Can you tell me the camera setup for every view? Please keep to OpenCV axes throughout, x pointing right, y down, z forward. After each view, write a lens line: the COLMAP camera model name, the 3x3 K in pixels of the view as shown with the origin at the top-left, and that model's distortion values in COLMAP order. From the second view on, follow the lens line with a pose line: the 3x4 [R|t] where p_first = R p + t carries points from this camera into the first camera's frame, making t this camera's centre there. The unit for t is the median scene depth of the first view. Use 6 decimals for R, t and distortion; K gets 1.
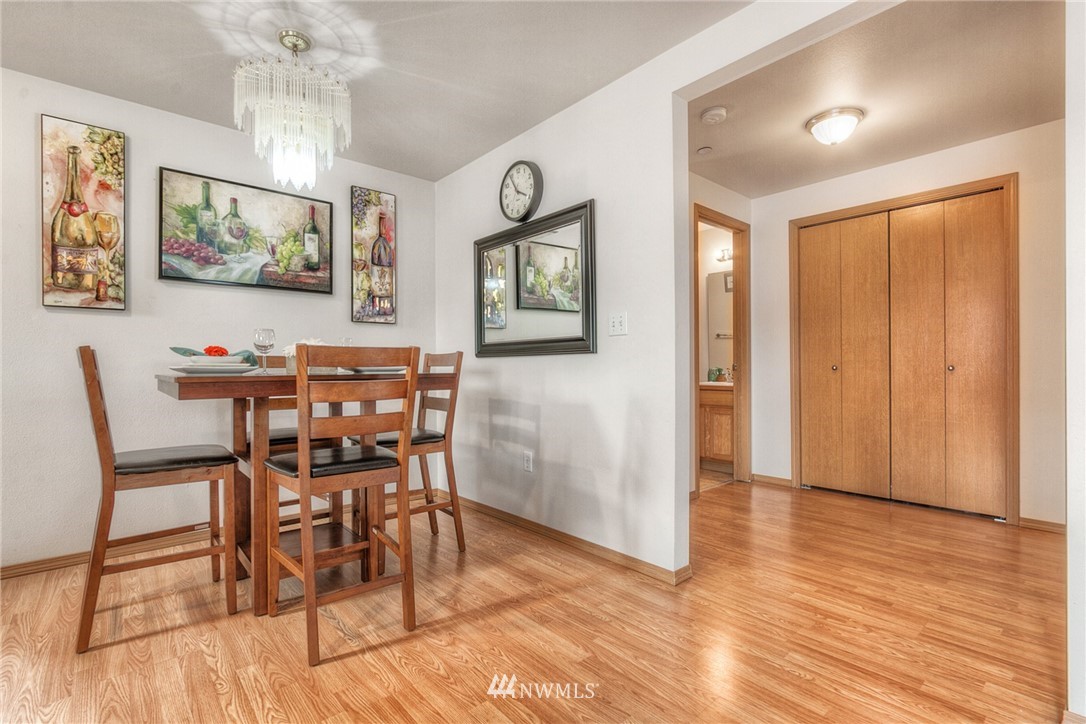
lens RADIAL K [[495.9, 0, 541.3], [0, 495.9, 367.4], [0, 0, 1]] dist [-0.010359, 0.000767]
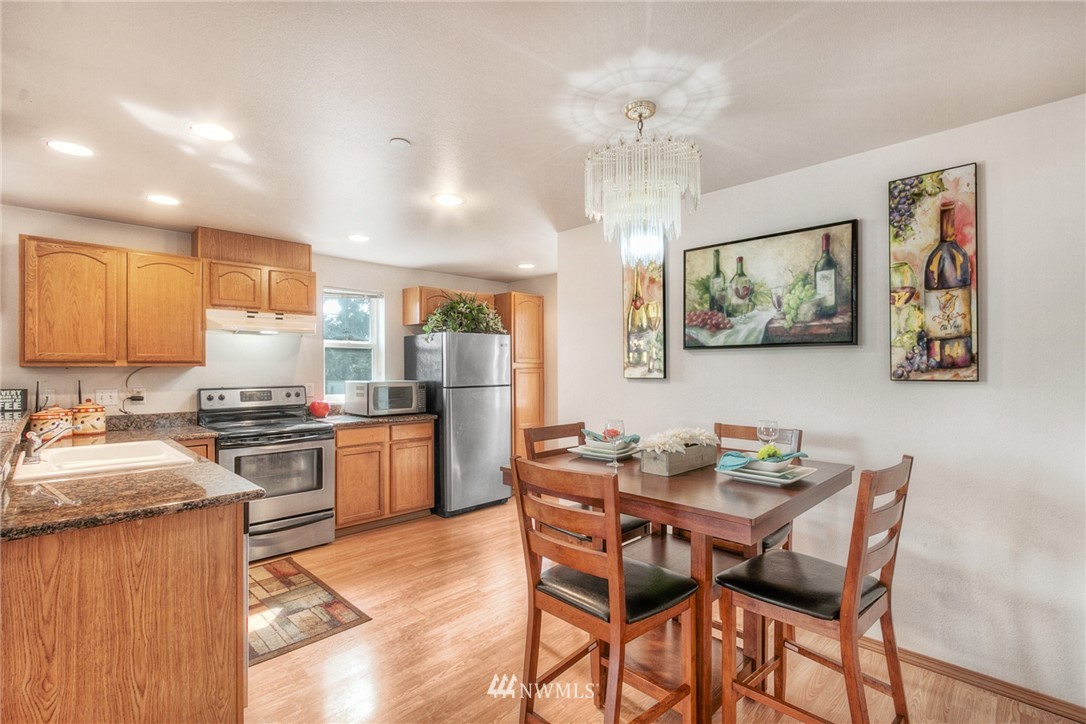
lens RADIAL K [[495.9, 0, 541.3], [0, 495.9, 367.4], [0, 0, 1]] dist [-0.010359, 0.000767]
pose [[0.073276, 0.001527, -0.997311, 0.303470], [0.000808, 0.999998, 0.001590, -0.129143], [0.997311, -0.000923, 0.073275, 0.538858]]
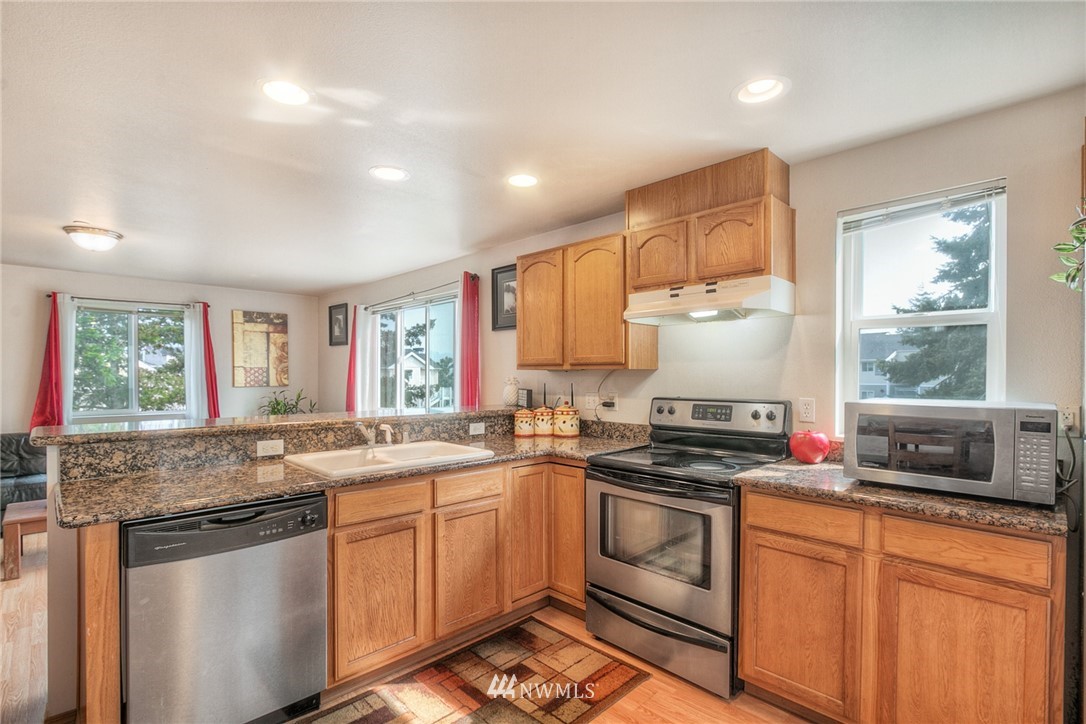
lens RADIAL K [[507.8, 0, 538.4], [0, 507.8, 381.7], [0, 0, 1]] dist [-0.003328, -0.000007]
pose [[-0.998294, 0.006633, -0.058013, -0.742480], [0.005632, 0.999833, 0.017391, -0.123594], [0.058118, 0.017034, -0.998164, 0.768418]]
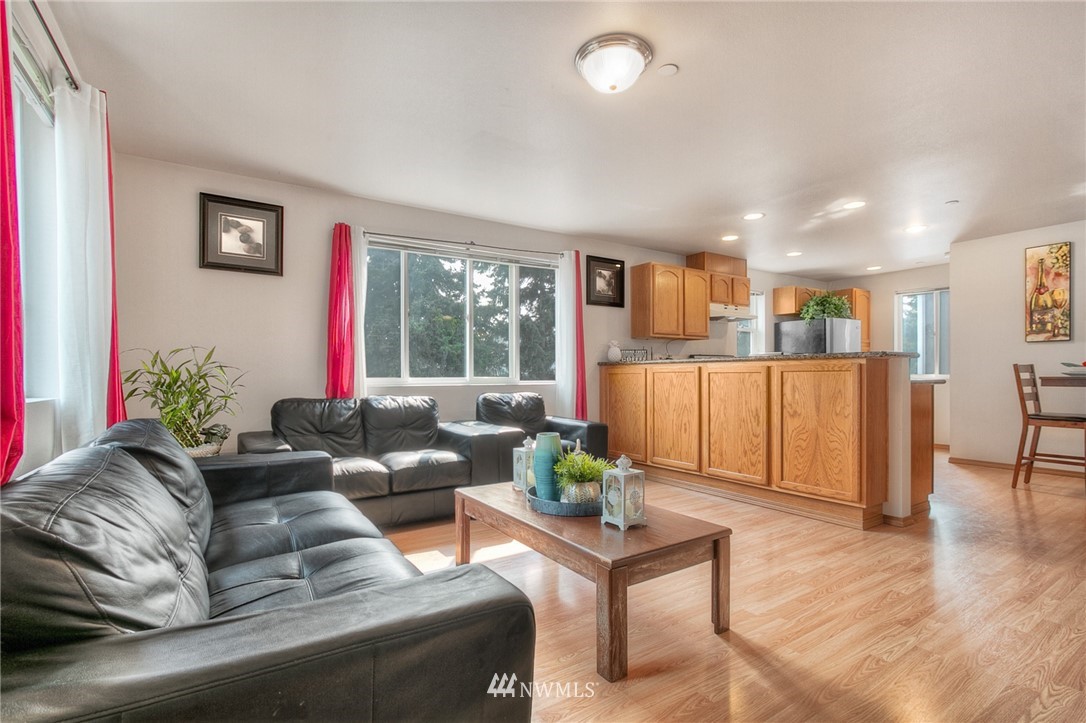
lens RADIAL K [[503.1, 0, 543.8], [0, 503.1, 377.1], [0, 0, 1]] dist [-0.000980, 0.000217]
pose [[-0.132611, 0.013315, -0.991079, 1.083285], [0.002240, 0.999911, 0.013134, -0.009197], [0.991166, -0.000478, -0.132629, -0.581551]]
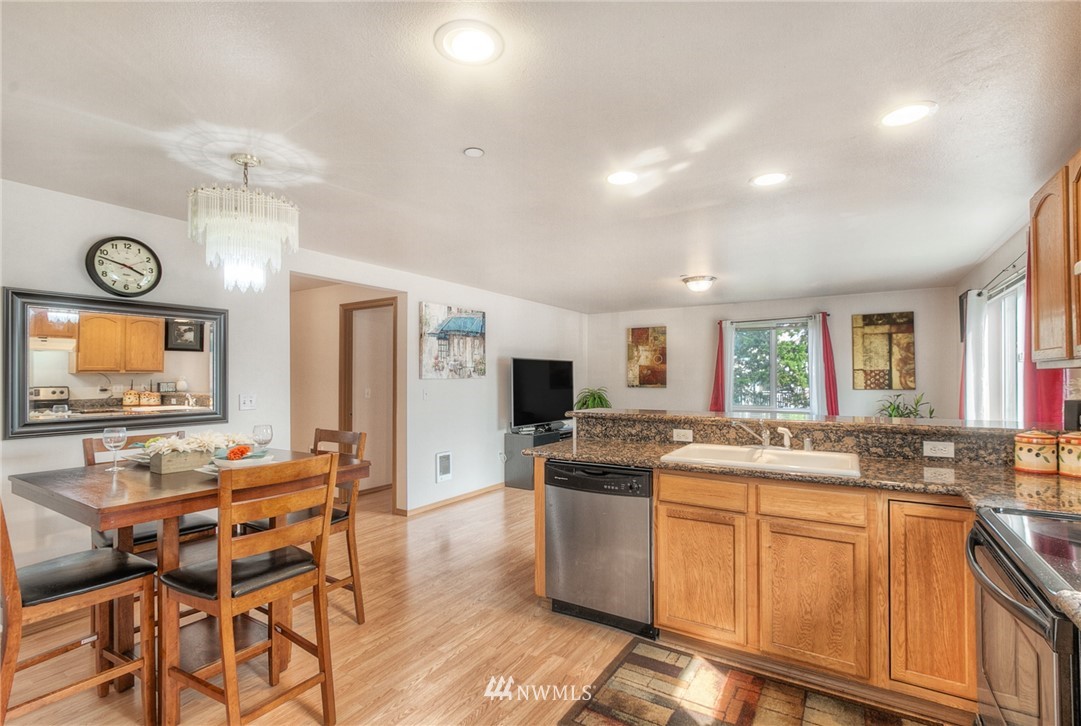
lens RADIAL K [[504.3, 0, 538.4], [0, 504.3, 374.6], [0, 0, 1]] dist [-0.011586, 0.000431]
pose [[-0.290686, 0.016490, 0.956676, -1.268021], [0.008914, 0.999855, -0.014525, -0.117533], [-0.956777, 0.004305, -0.290791, 0.509238]]
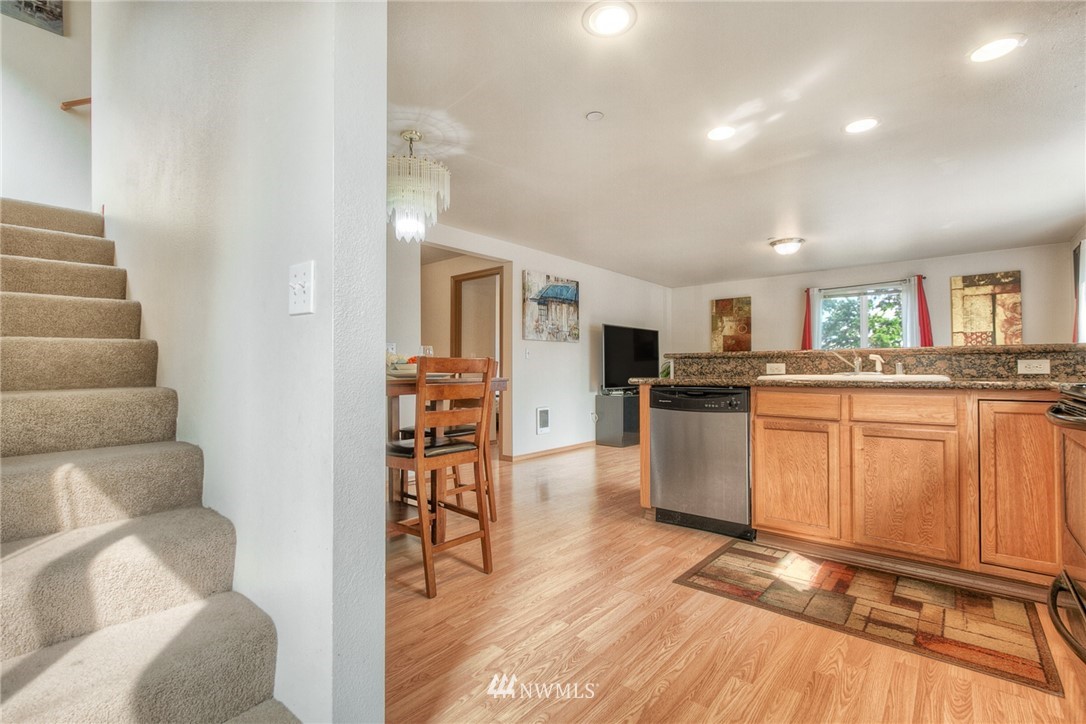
lens RADIAL K [[495.9, 0, 541.3], [0, 495.9, 367.4], [0, 0, 1]] dist [-0.010359, 0.000767]
pose [[-0.152796, 0.015629, 0.988134, -1.383493], [0.008440, 0.999859, -0.014509, 0.004735], [-0.988222, 0.006123, -0.152906, 0.618604]]
